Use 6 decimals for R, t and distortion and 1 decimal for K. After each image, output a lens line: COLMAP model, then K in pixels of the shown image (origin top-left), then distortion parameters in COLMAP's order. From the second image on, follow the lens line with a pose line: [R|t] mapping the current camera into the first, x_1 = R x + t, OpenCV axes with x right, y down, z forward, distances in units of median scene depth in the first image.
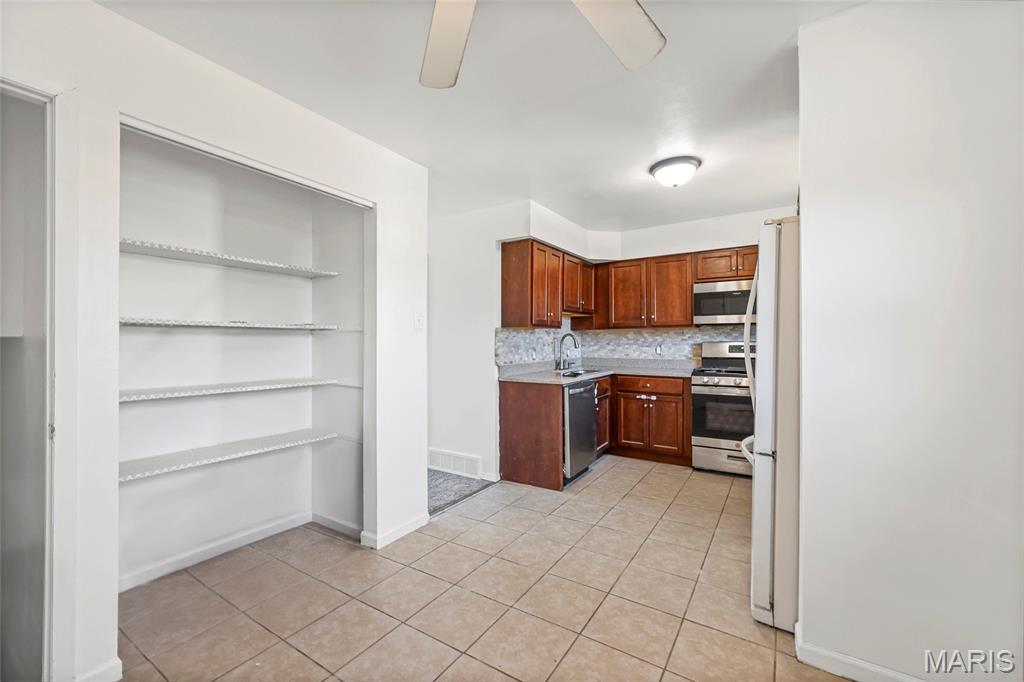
lens RADIAL K [[414.7, 0, 511.6], [0, 414.7, 338.3], [0, 0, 1]] dist [-0.000021, -0.000077]
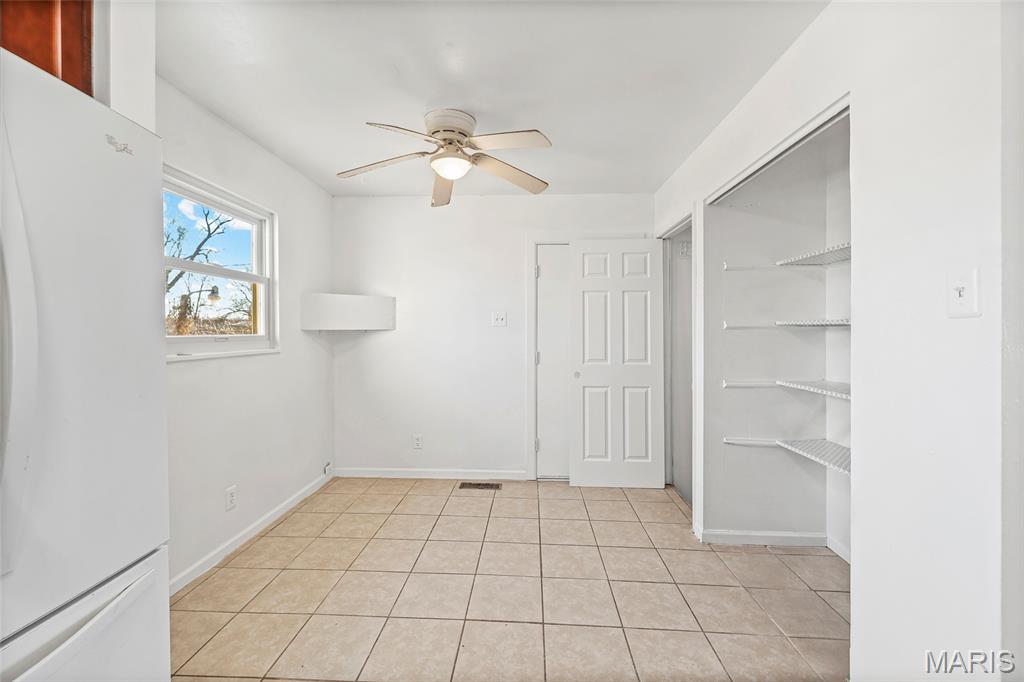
lens RADIAL K [[414.7, 0, 511.6], [0, 414.7, 338.3], [0, 0, 1]] dist [-0.000021, -0.000077]
pose [[-0.868800, 0.000534, -0.495163, 0.190022], [0.001511, 0.999998, -0.001572, 0.000990], [0.495161, -0.002114, -0.868798, 0.724537]]
